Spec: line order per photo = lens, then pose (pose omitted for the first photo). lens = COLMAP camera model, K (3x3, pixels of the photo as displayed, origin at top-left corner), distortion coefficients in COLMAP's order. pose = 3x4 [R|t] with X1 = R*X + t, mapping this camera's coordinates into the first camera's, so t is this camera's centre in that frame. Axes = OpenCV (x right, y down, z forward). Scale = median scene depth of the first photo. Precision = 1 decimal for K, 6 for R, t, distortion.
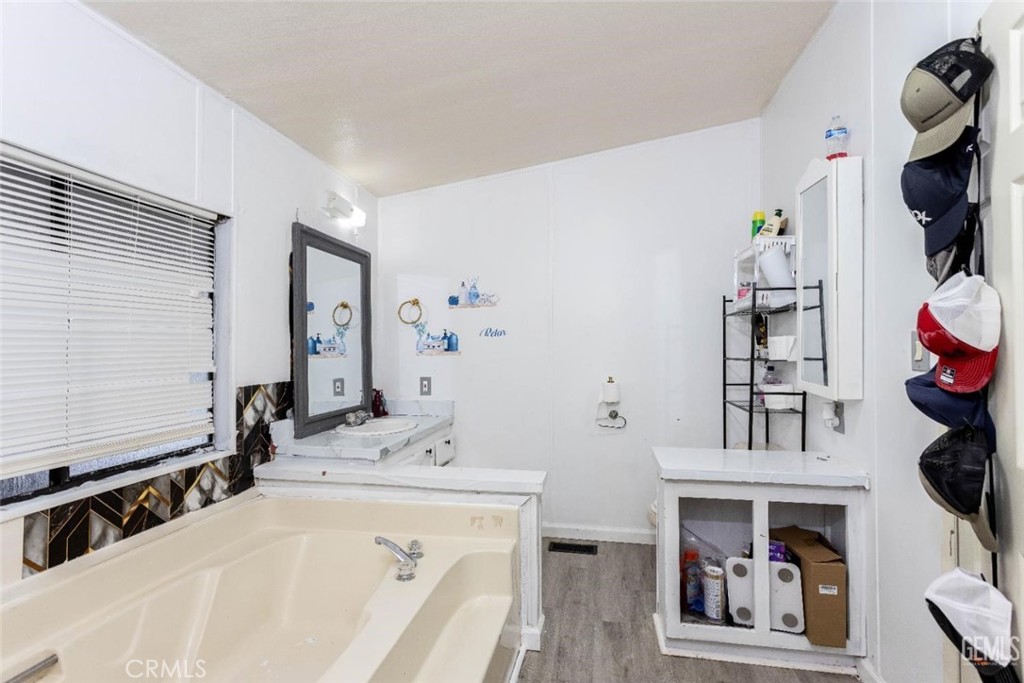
lens RADIAL K [[497.1, 0, 512.5], [0, 497.1, 341.7], [0, 0, 1]] dist [0.002874, 0.002026]
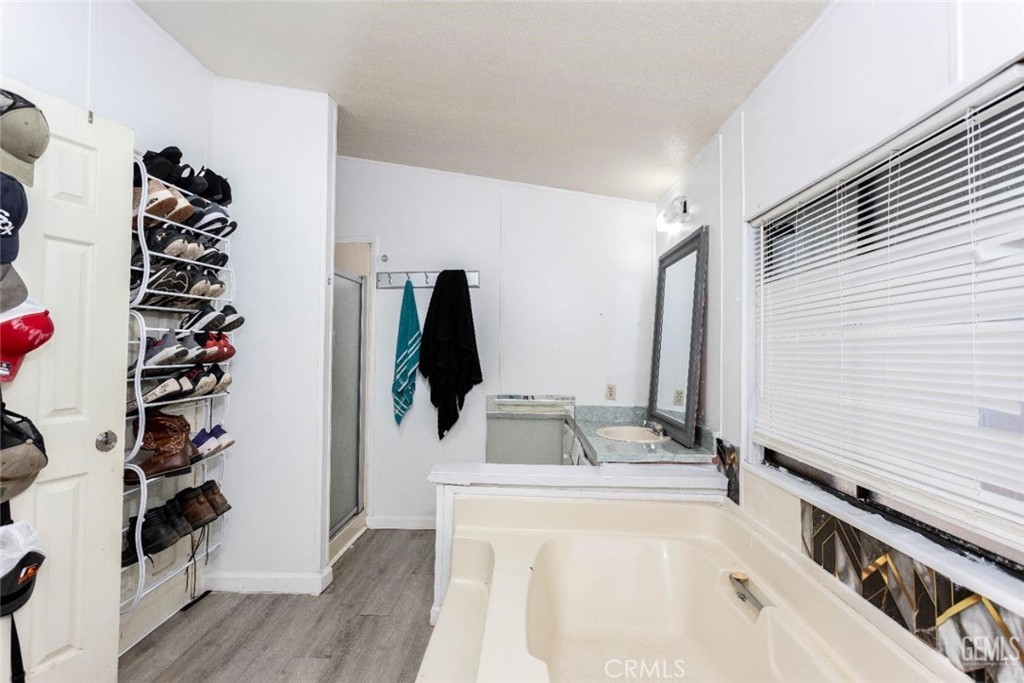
lens RADIAL K [[497.1, 0, 511.4], [0, 497.1, 344.7], [0, 0, 1]] dist [0.002874, 0.002026]
pose [[-0.987424, -0.004080, -0.158044, -0.092562], [-0.001015, 0.999810, -0.019473, 0.007497], [0.158093, -0.019067, -0.987240, 1.647021]]
